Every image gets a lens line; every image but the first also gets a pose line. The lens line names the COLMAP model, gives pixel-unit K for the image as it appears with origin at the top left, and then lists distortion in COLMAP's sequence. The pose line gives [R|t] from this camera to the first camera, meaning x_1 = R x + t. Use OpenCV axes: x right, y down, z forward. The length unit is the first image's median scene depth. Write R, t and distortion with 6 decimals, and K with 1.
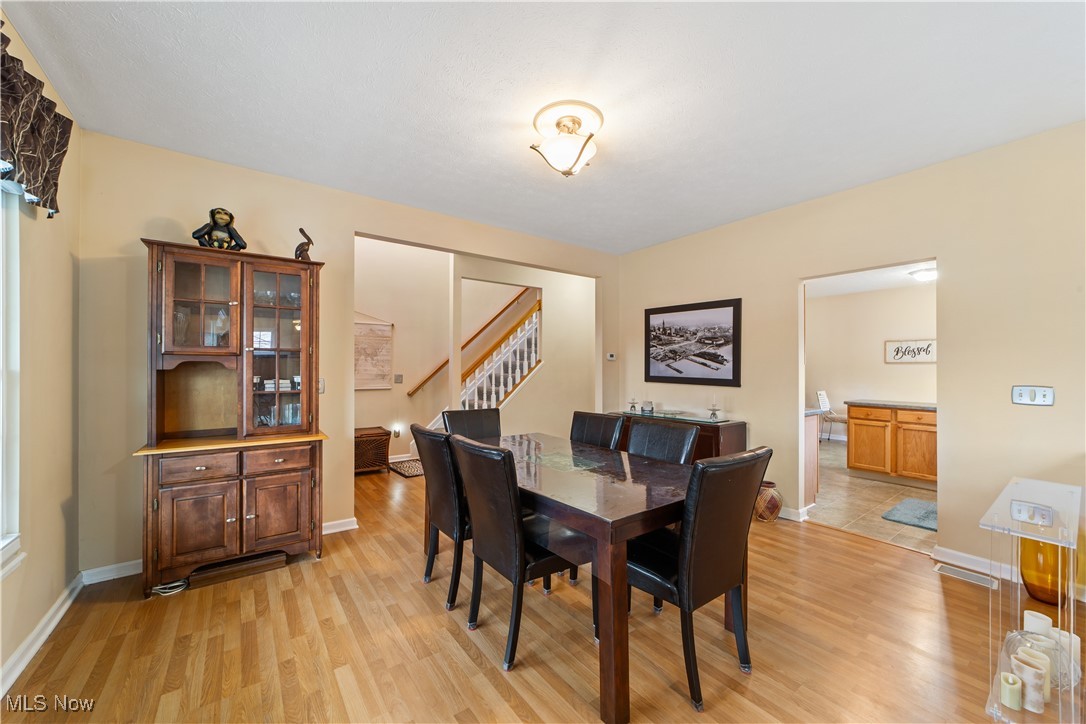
lens RADIAL K [[419.0, 0, 543.0], [0, 419.0, 362.0], [0, 0, 1]] dist [-0.020741, 0.007456]
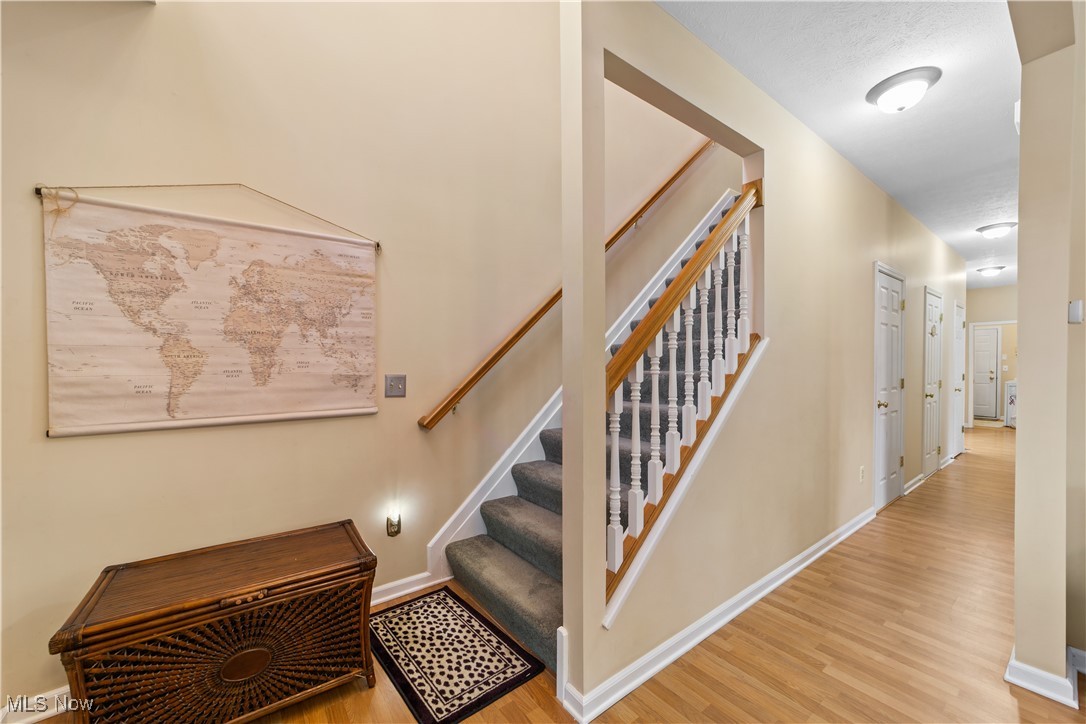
lens RADIAL K [[419.0, 0, 543.0], [0, 419.0, 362.0], [0, 0, 1]] dist [-0.020741, 0.007456]
pose [[0.999932, -0.004776, -0.010614, -0.292521], [0.005053, 0.999644, 0.026200, 0.012252], [0.010485, -0.026252, 0.999600, 0.878503]]
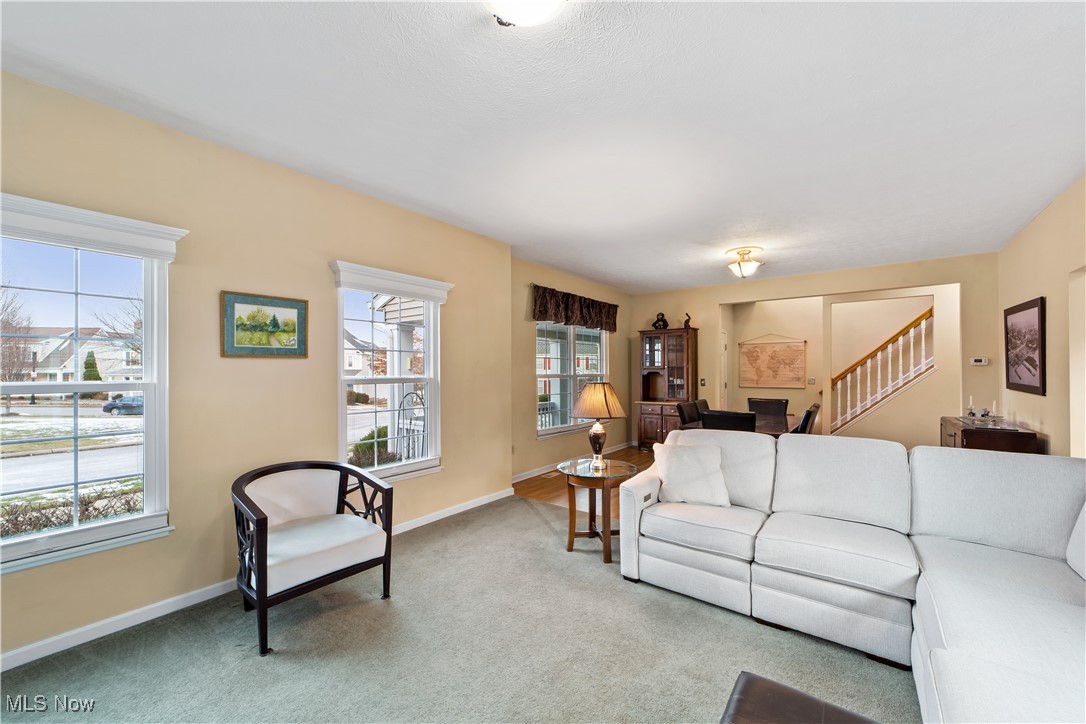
lens RADIAL K [[419.0, 0, 543.0], [0, 419.0, 362.0], [0, 0, 1]] dist [-0.020741, 0.007456]
pose [[0.261517, -0.024262, -0.964894, 1.037216], [0.019219, 0.999617, -0.019926, -0.015657], [0.965008, -0.013333, 0.261883, -0.268866]]
